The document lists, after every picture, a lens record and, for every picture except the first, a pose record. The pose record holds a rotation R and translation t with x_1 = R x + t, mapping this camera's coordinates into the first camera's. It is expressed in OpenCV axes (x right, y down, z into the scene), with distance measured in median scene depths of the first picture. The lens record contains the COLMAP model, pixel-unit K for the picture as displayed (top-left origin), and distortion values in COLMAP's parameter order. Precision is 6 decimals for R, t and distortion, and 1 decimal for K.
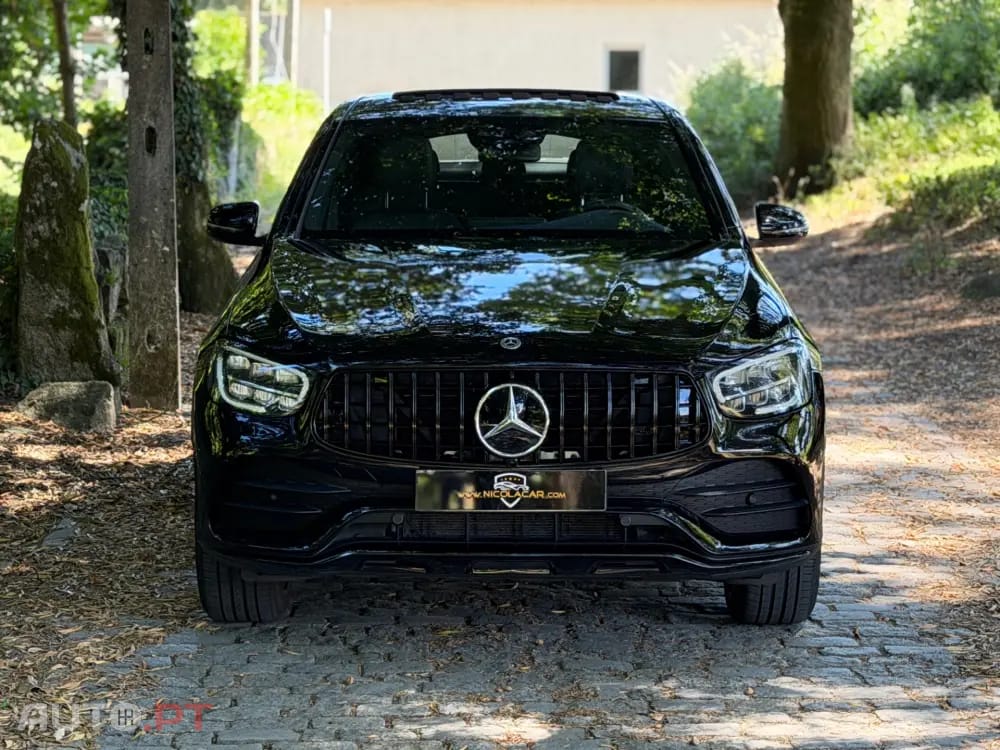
lens RADIAL K [[2431.7, 0, 500.0], [0, 2431.7, 375.0], [0, 0, 1]] dist [0.058065, 0.459084]
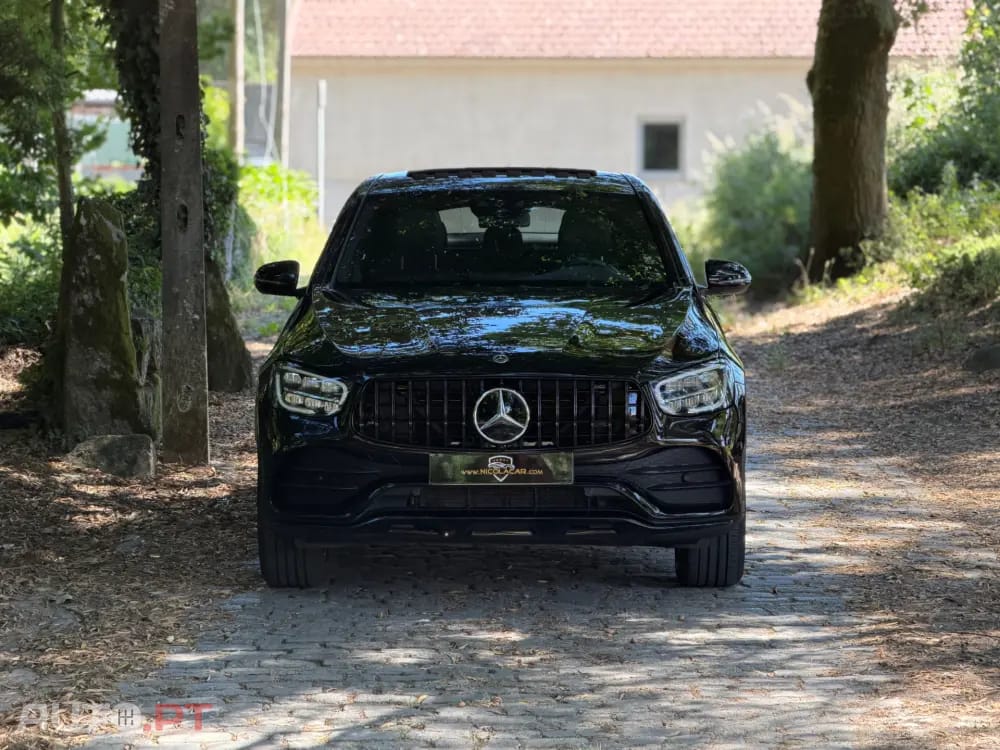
lens RADIAL K [[2865.9, 0, 500.0], [0, 2865.9, 375.0], [0, 0, 1]] dist [0.076210, 0.087824]
pose [[0.999950, -0.006421, -0.007647, 0.007948], [0.006068, 0.998950, -0.045412, 0.033075], [0.007931, 0.045363, 0.998939, -0.275640]]
